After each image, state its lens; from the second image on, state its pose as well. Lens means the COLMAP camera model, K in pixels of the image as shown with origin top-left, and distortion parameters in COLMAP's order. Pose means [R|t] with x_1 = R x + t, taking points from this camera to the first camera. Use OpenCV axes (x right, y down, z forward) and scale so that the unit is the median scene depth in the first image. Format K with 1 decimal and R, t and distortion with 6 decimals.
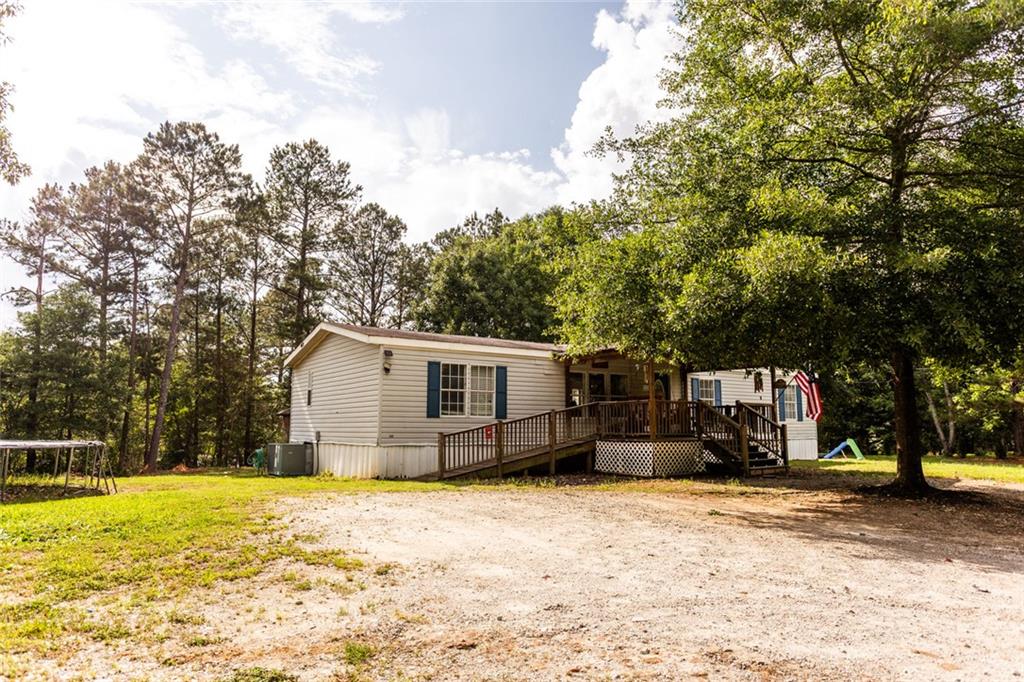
lens RADIAL K [[698.2, 0, 512.0], [0, 698.2, 341.0], [0, 0, 1]] dist [0.000060, -0.000047]
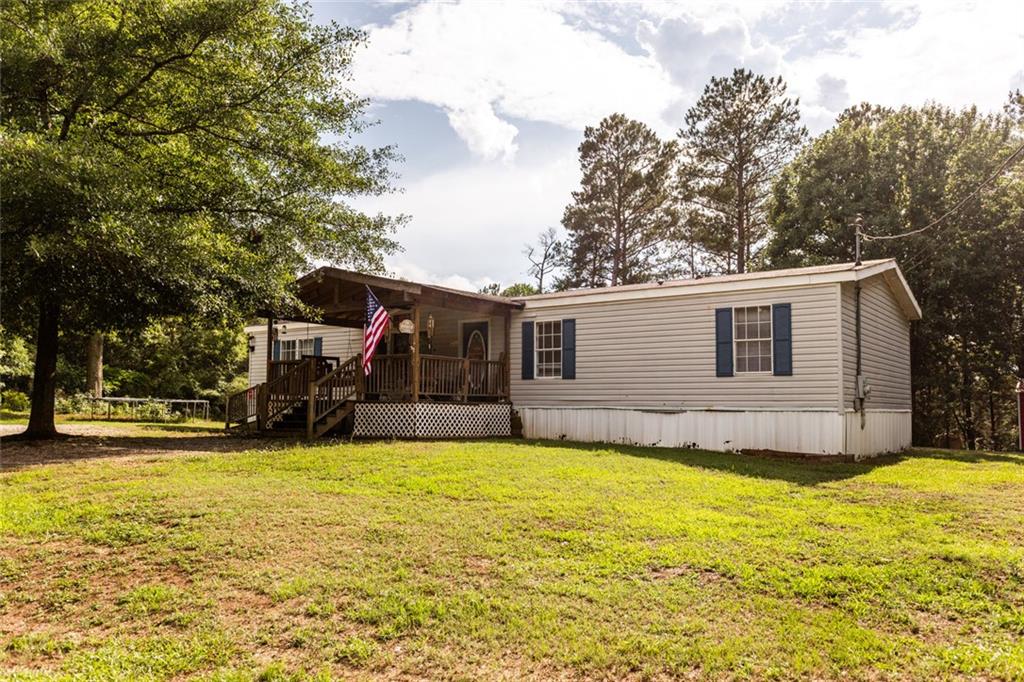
lens RADIAL K [[807.9, 0, 512.0], [0, 807.9, 341.0], [0, 0, 1]] dist [0.022513, 0.006157]
pose [[0.326587, -0.067255, -0.942771, 0.707351], [0.127005, 0.991542, -0.026738, 0.062472], [0.936595, -0.111004, 0.332366, 0.458078]]
